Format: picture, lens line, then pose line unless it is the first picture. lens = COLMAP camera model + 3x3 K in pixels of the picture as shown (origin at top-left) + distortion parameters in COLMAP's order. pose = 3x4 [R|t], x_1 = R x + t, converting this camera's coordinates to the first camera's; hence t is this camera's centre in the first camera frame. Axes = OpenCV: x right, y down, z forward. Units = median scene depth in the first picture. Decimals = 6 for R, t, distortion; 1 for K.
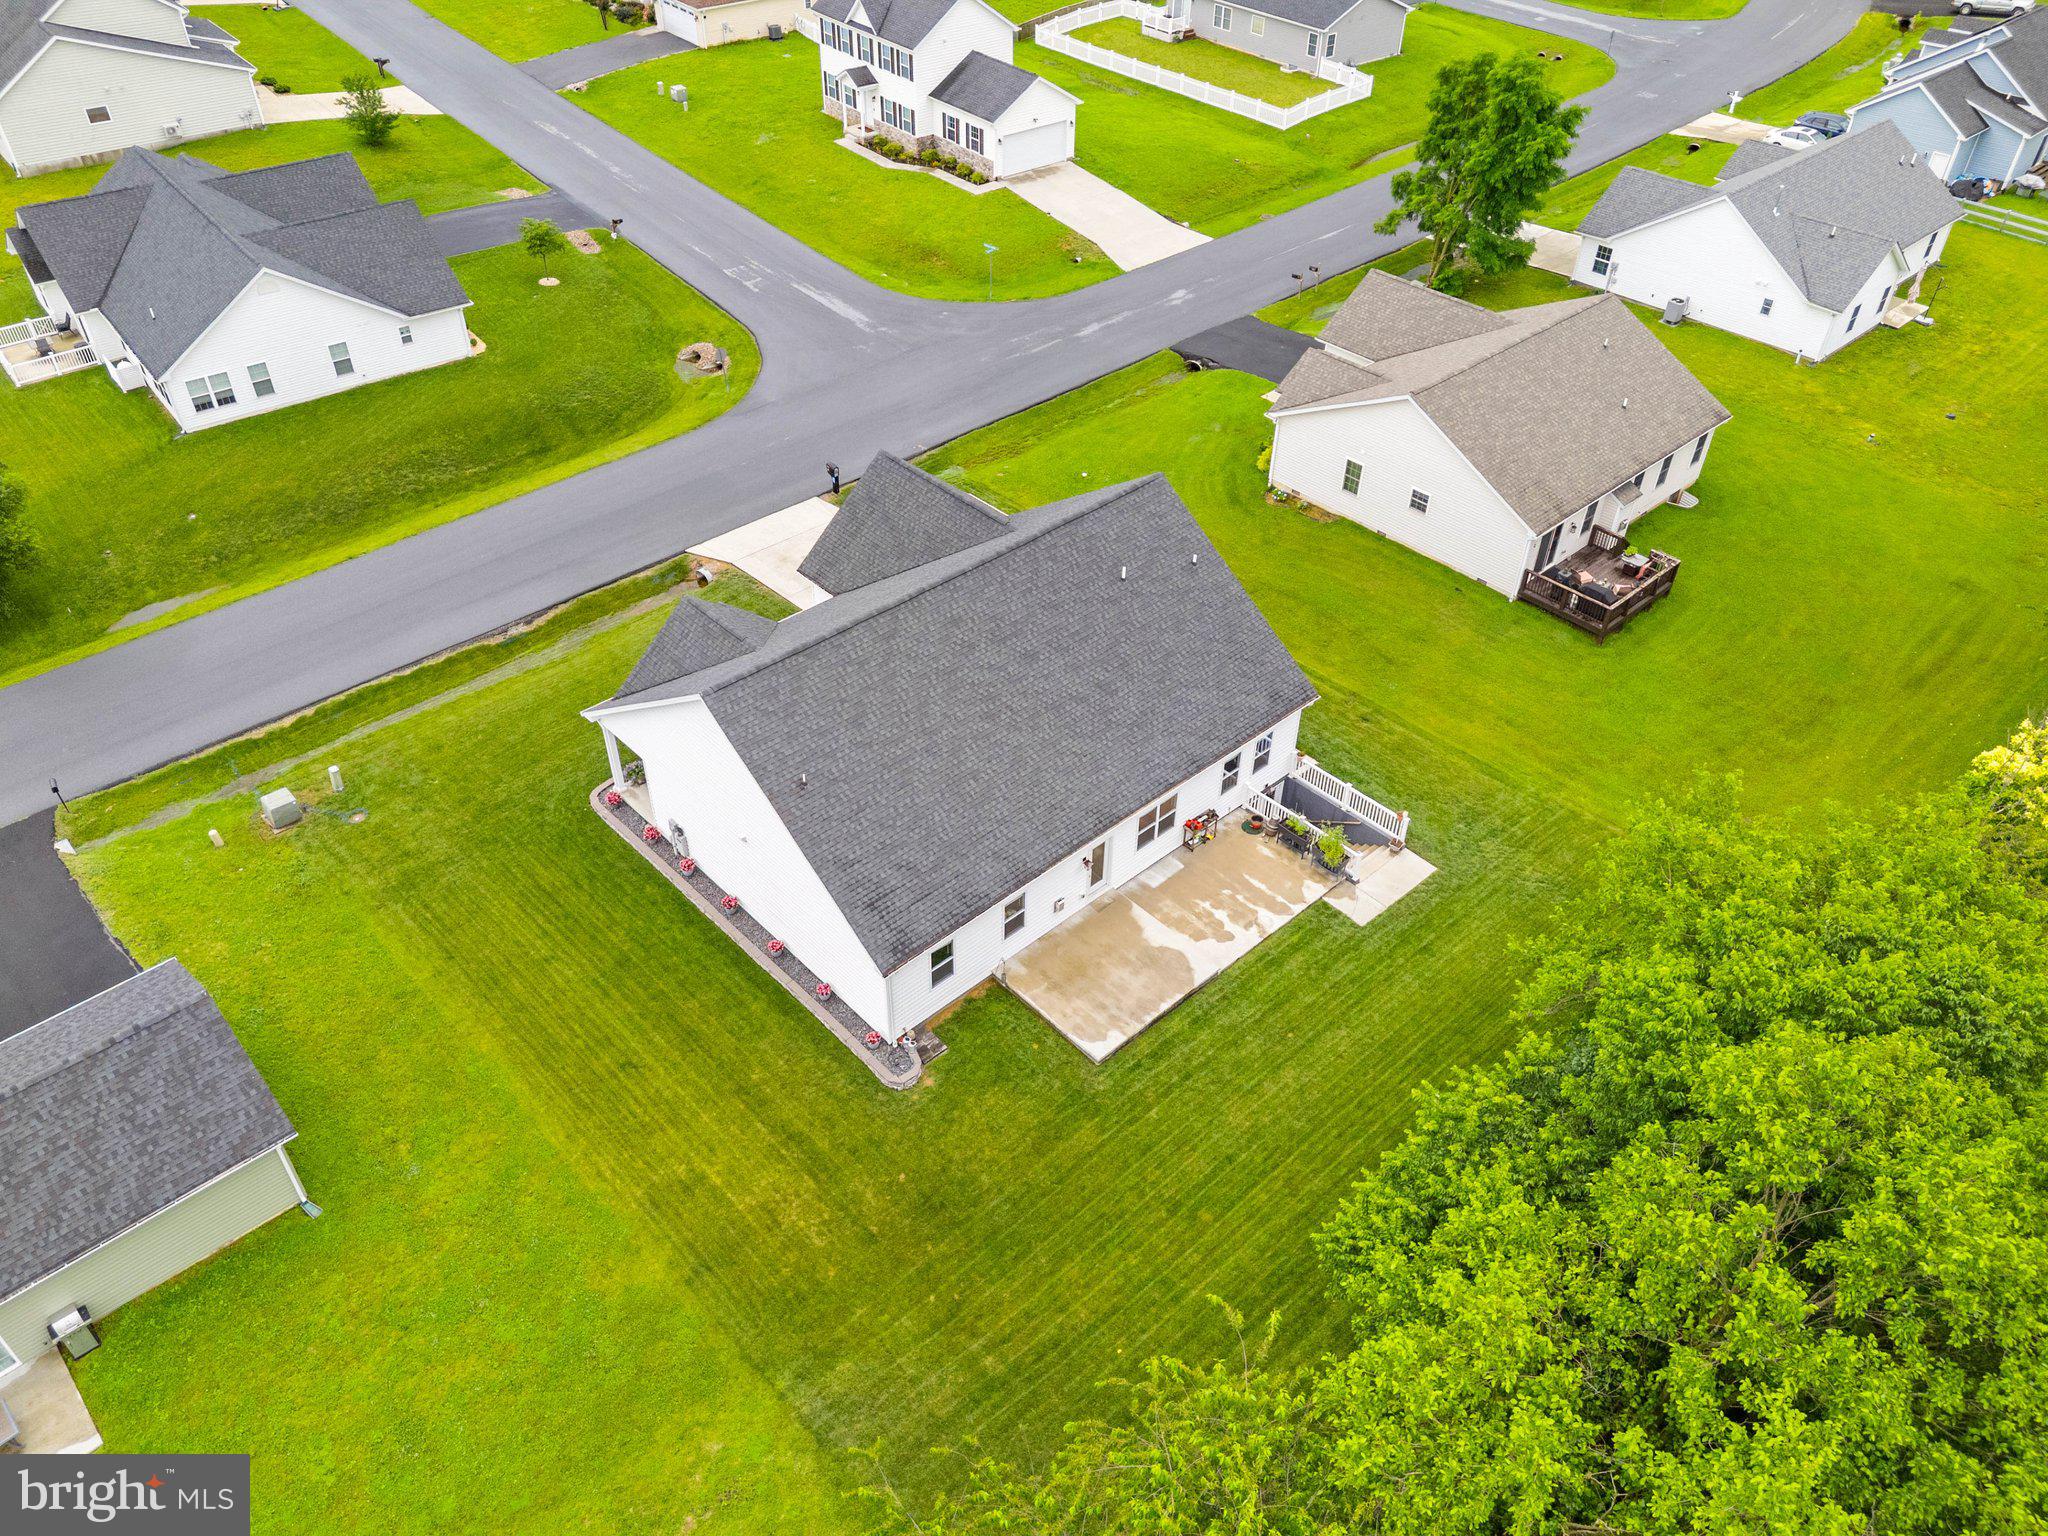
lens RADIAL K [[1439.5, 0, 1024.0], [0, 1439.5, 768.0], [0, 0, 1]] dist [0.081394, -0.085700]
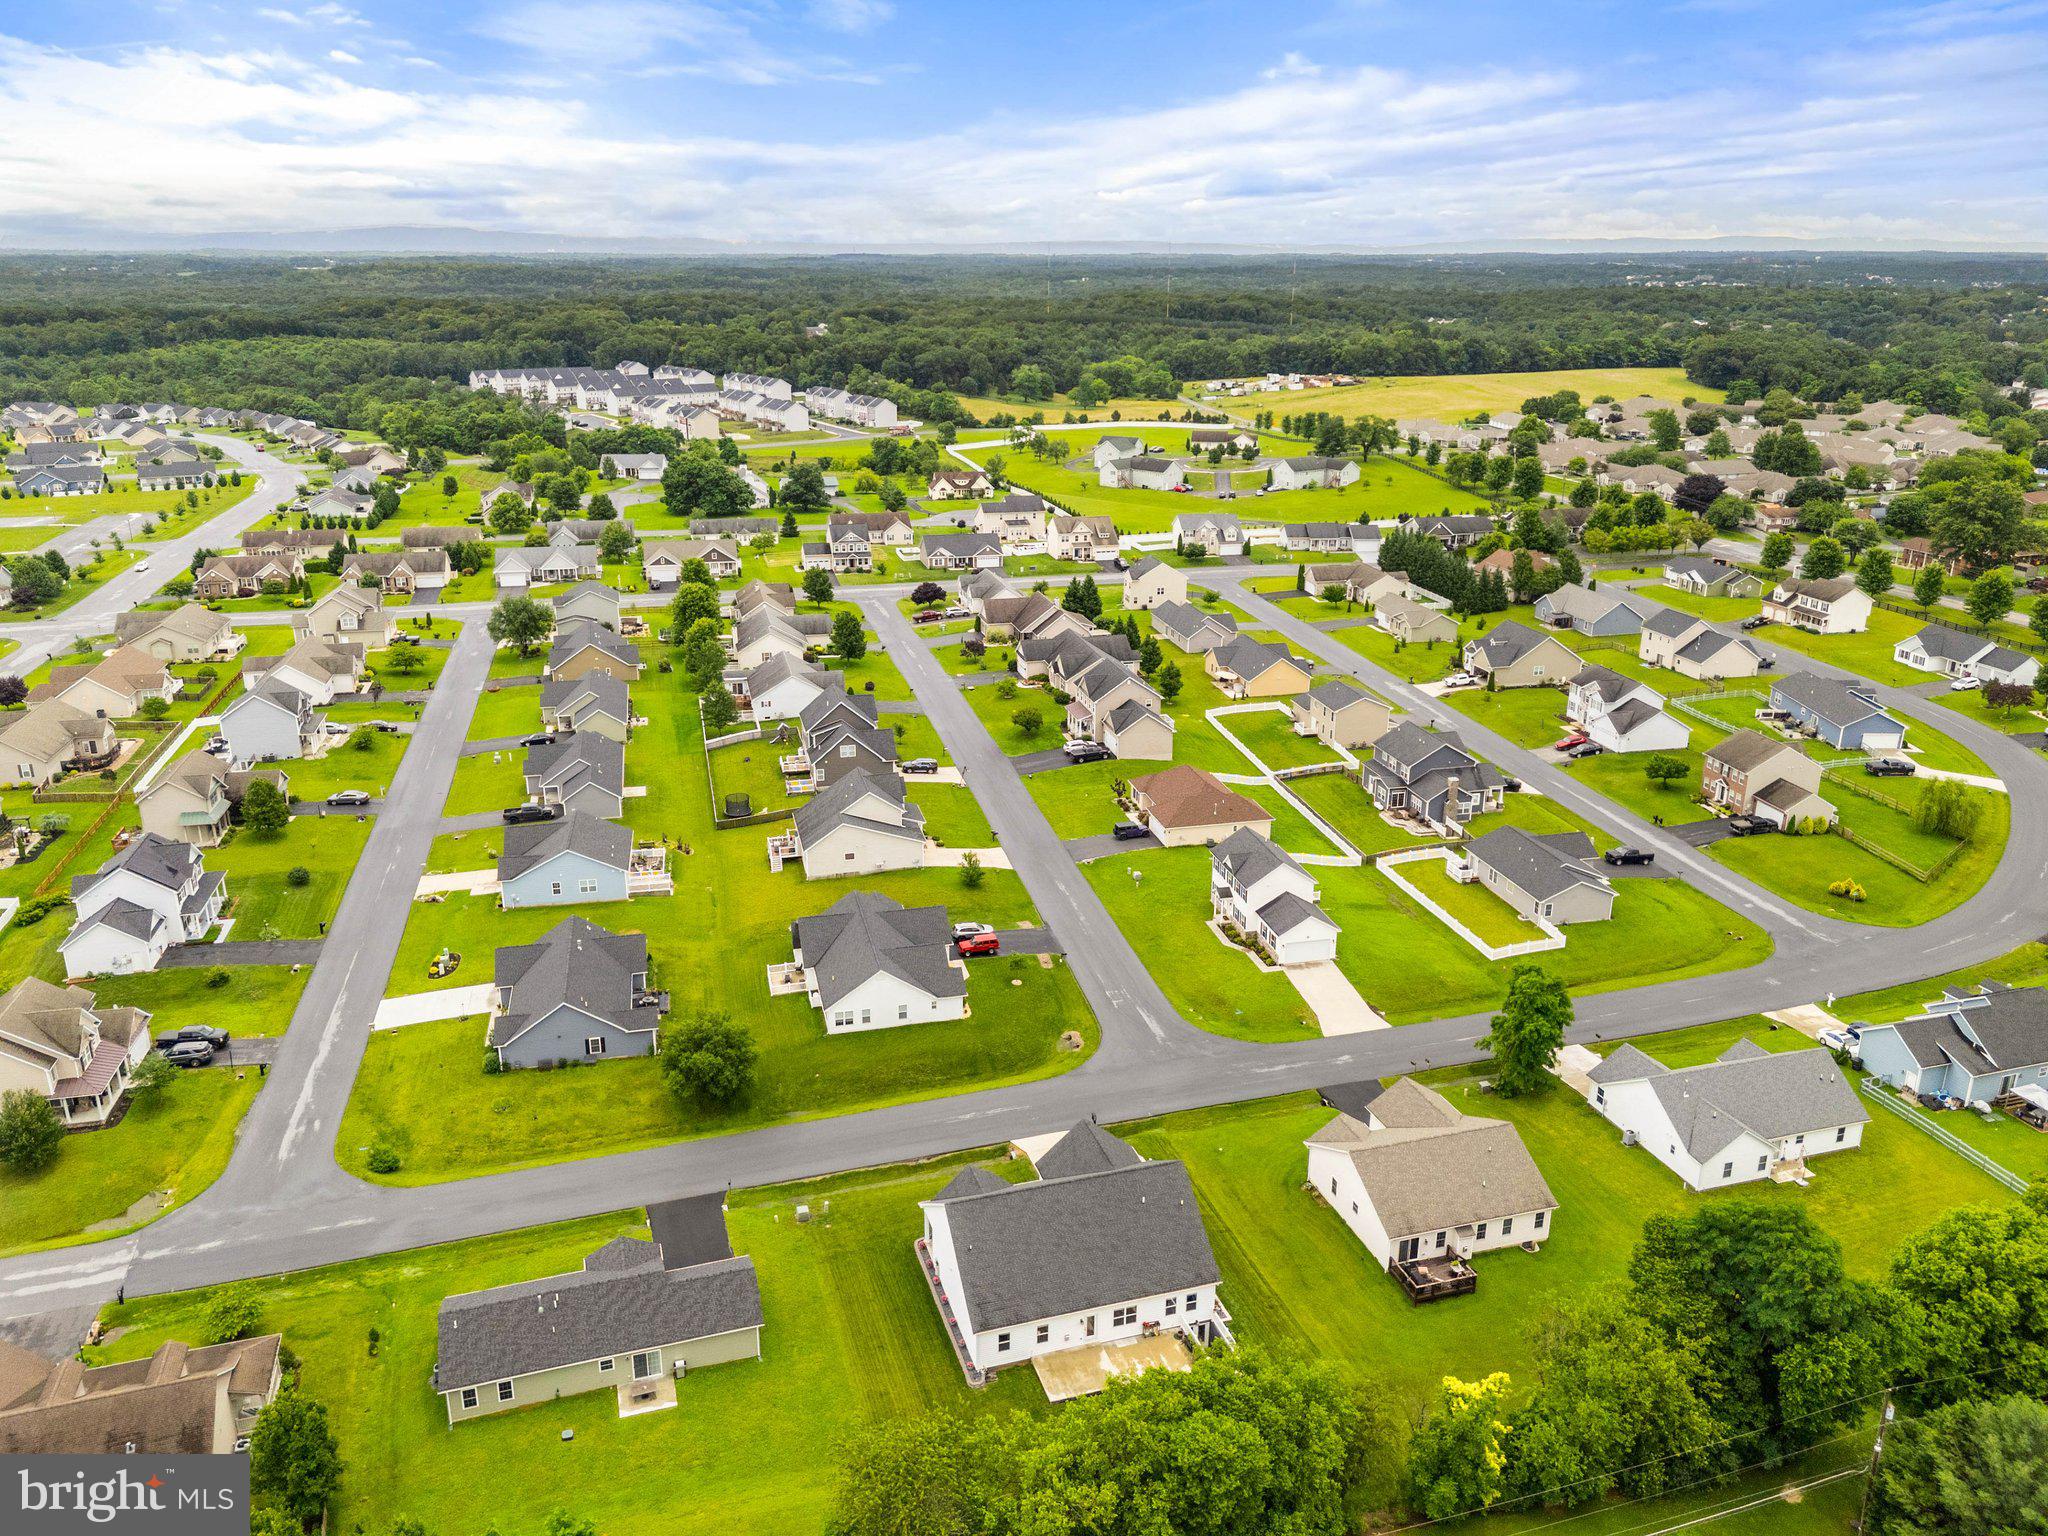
lens RADIAL K [[1439.5, 0, 1024.0], [0, 1439.5, 768.0], [0, 0, 1]] dist [0.081394, -0.085700]
pose [[0.903094, 0.125751, -0.410618, 0.490605], [-0.273034, 0.906162, -0.322989, 0.024285], [0.331470, 0.403803, 0.852684, -0.839059]]
